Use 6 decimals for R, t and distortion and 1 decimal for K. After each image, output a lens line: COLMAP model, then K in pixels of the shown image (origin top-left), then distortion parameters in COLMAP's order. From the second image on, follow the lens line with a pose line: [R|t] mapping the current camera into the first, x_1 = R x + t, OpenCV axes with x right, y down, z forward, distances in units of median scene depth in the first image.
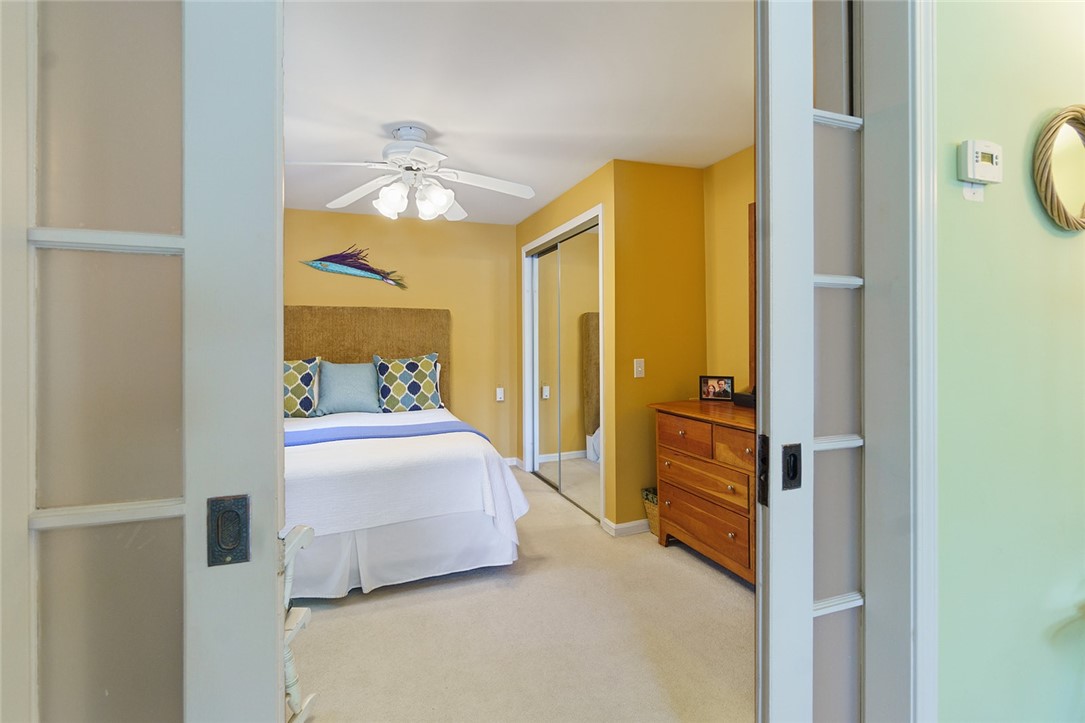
lens RADIAL K [[528.5, 0, 544.3], [0, 528.5, 354.2], [0, 0, 1]] dist [-0.003046, 0.000601]
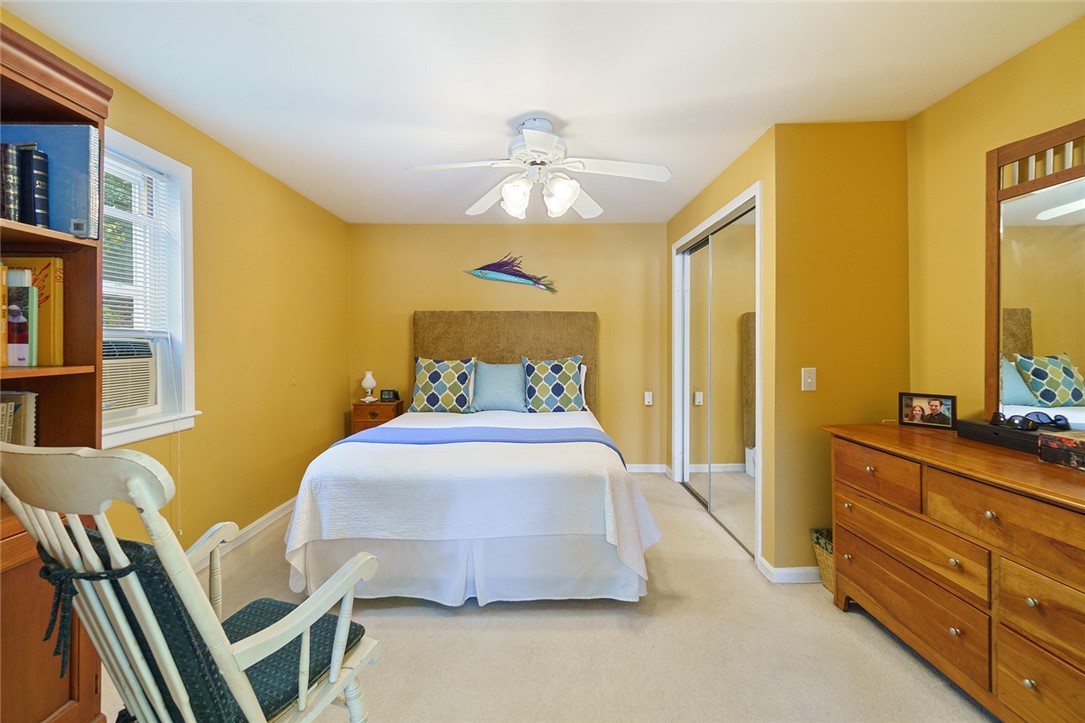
lens RADIAL K [[466.3, 0, 540.5], [0, 466.3, 350.2], [0, 0, 1]] dist [-0.004381, 0.002119]
pose [[0.935689, 0.010269, -0.352676, 0.047176], [-0.012360, 0.999917, -0.003678, -0.010087], [0.352609, 0.007800, 0.935738, 0.190538]]
